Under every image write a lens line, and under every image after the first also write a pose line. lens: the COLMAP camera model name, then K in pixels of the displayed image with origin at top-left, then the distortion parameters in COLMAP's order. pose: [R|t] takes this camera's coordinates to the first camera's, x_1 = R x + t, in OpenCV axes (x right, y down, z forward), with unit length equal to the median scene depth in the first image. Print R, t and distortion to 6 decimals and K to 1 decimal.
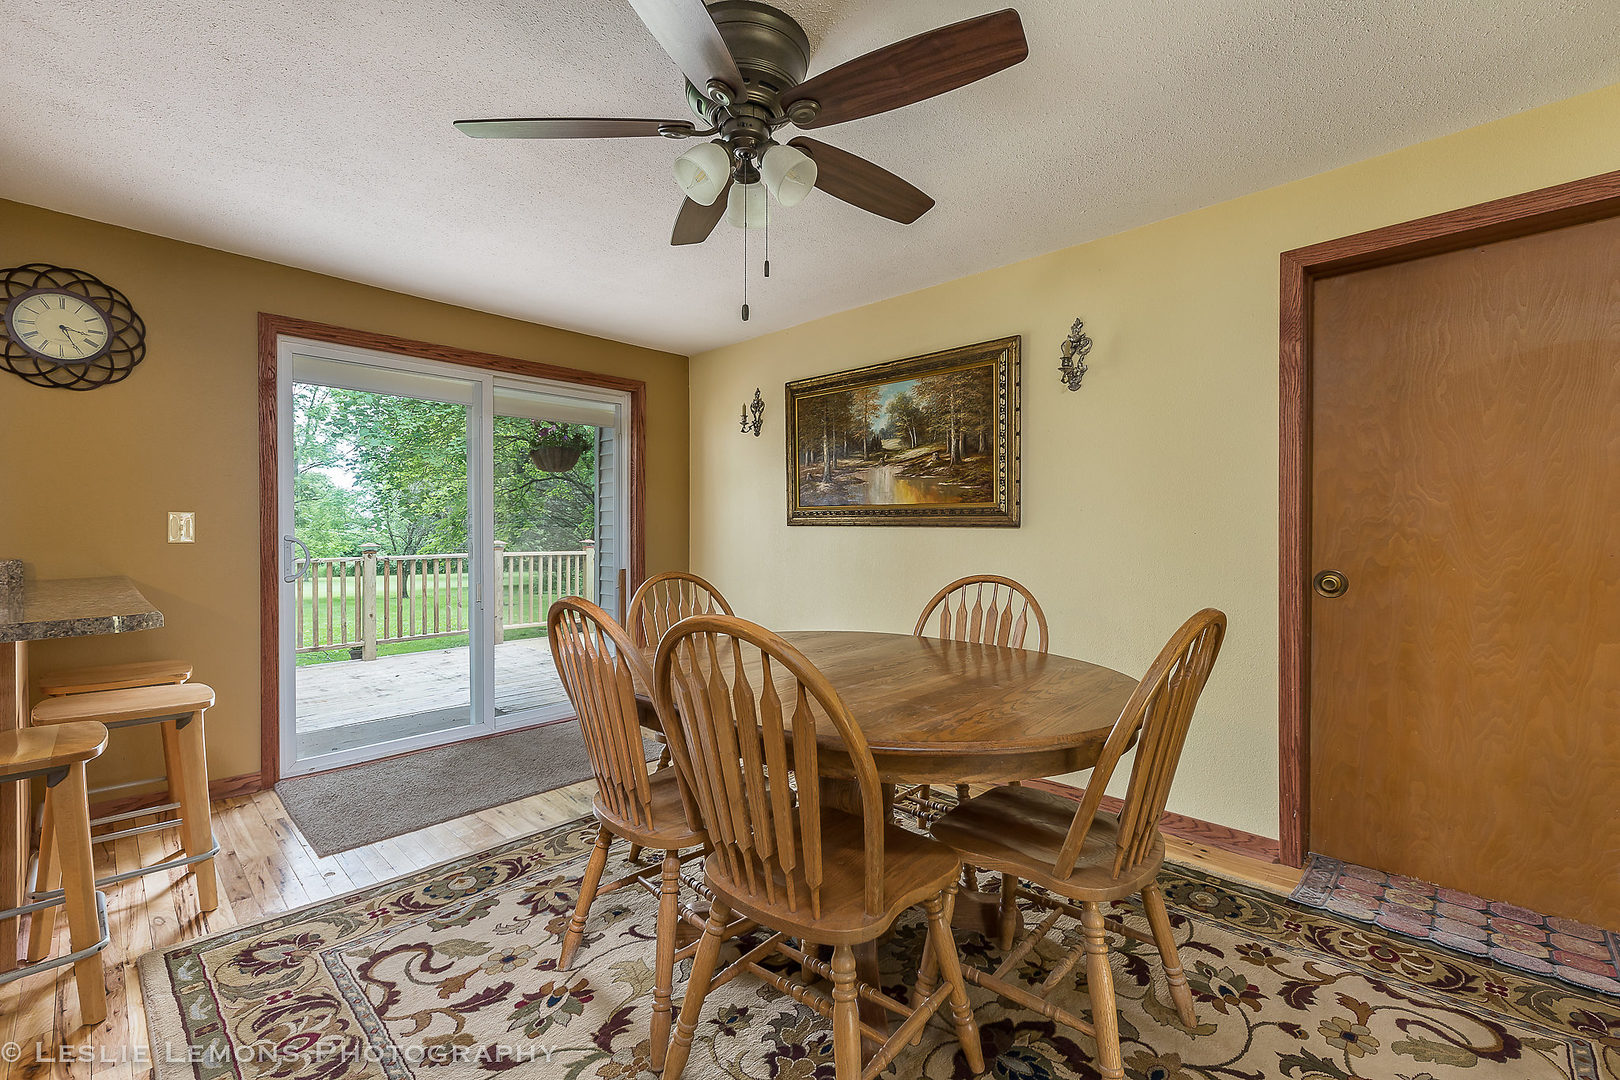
lens RADIAL K [[678.7, 0, 807.8], [0, 678.7, 539.1], [0, 0, 1]] dist [-0.000059, -0.002774]
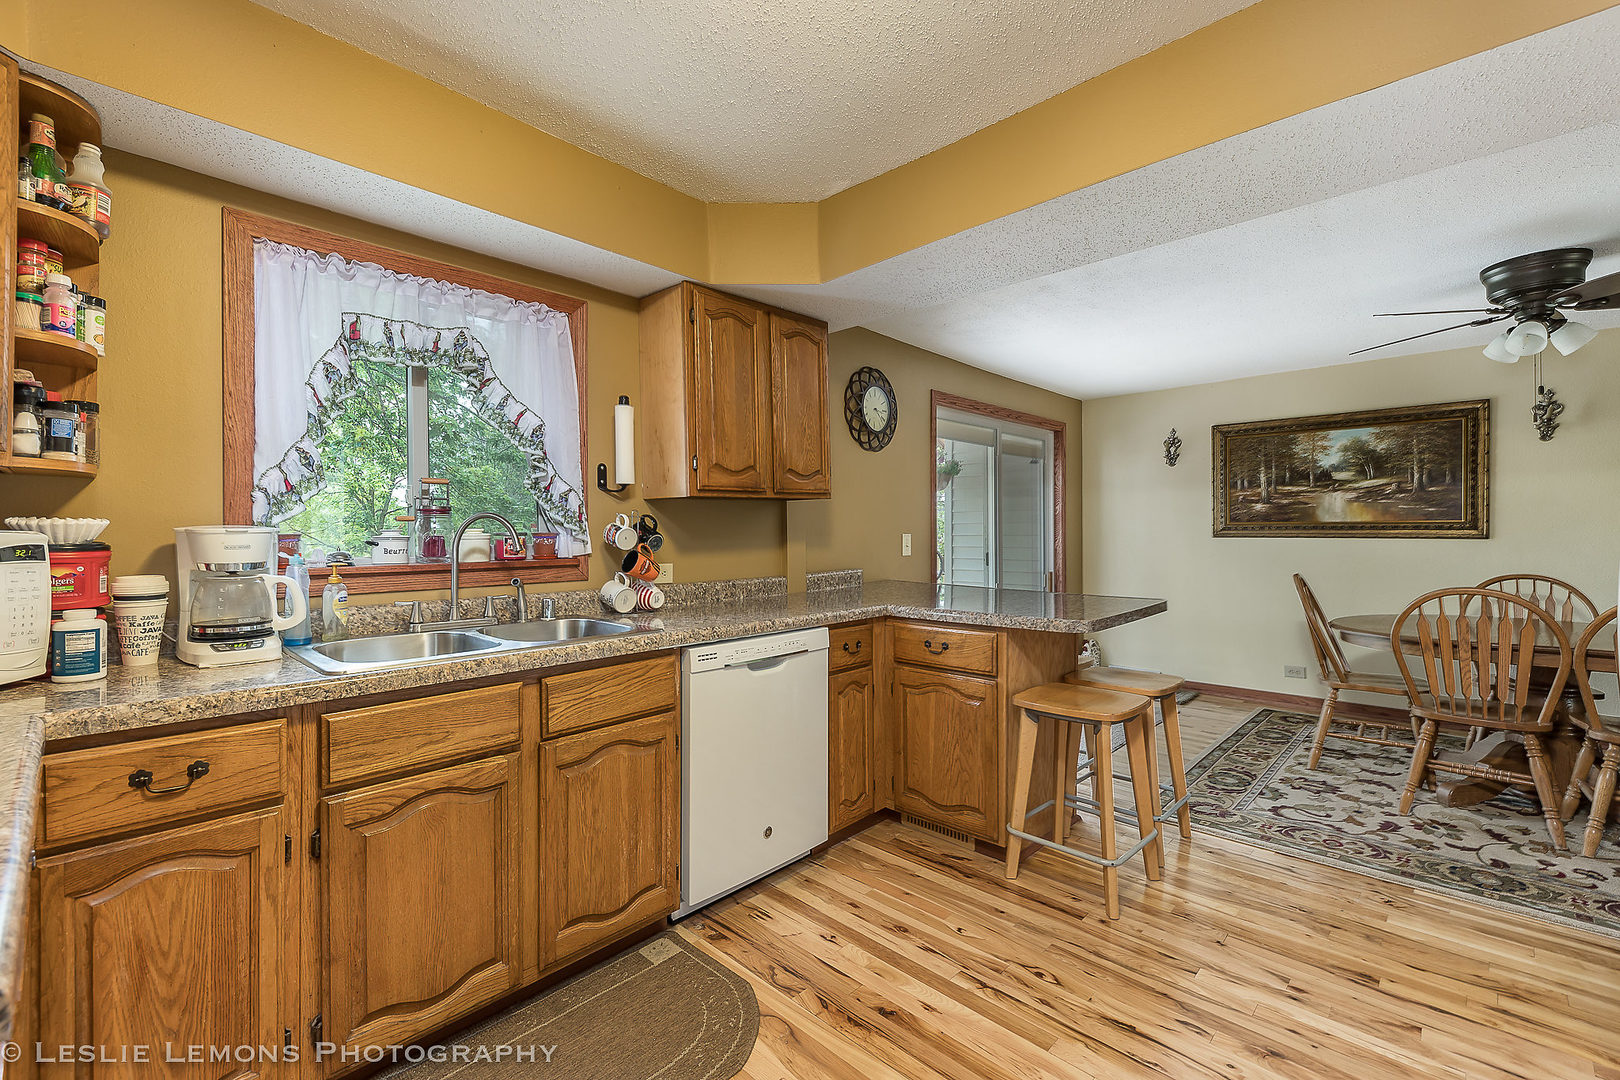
lens RADIAL K [[678.7, 0, 803.1], [0, 678.7, 536.1], [0, 0, 1]] dist [-0.000059, -0.002774]
pose [[0.999626, -0.009404, -0.025677, -1.103290], [0.009085, 0.999880, -0.012515, -0.019405], [0.025792, 0.012277, 0.999592, -0.422913]]
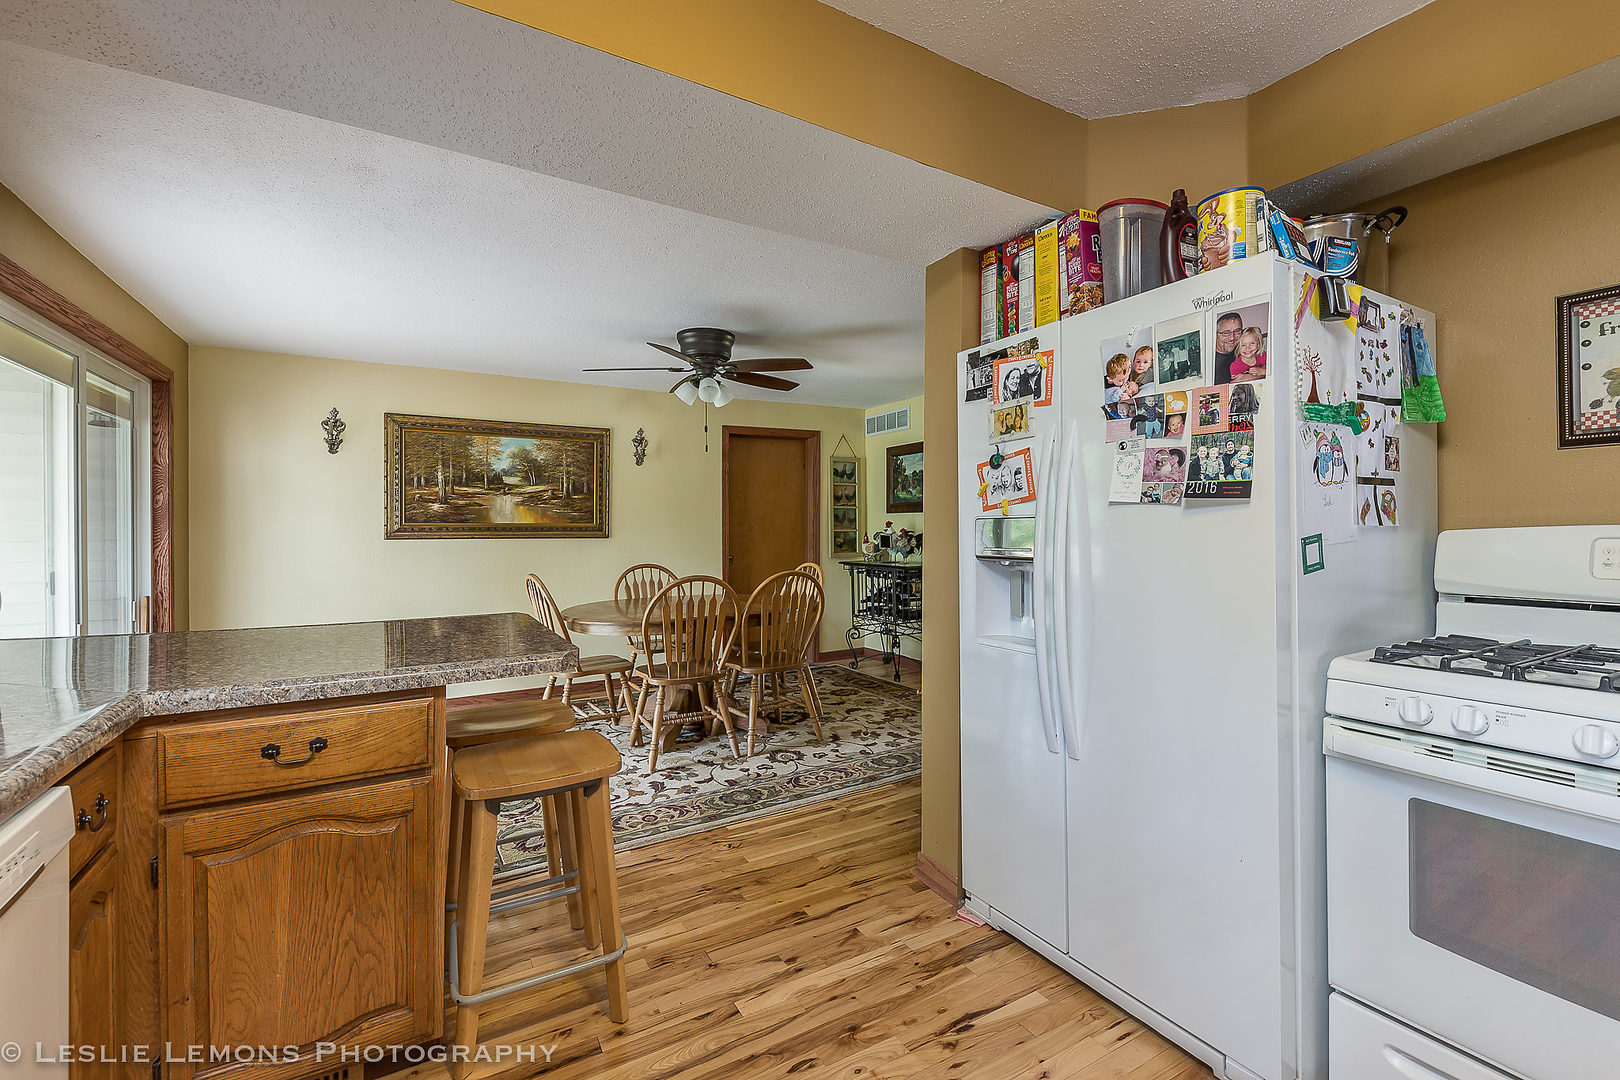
lens RADIAL K [[678.7, 0, 804.5], [0, 678.7, 530.9], [0, 0, 1]] dist [-0.000059, -0.002774]
pose [[0.291266, -0.008486, 0.956604, -1.302144], [0.022775, 0.999739, 0.001934, -0.029282], [-0.956371, 0.021223, 0.291383, 0.006672]]
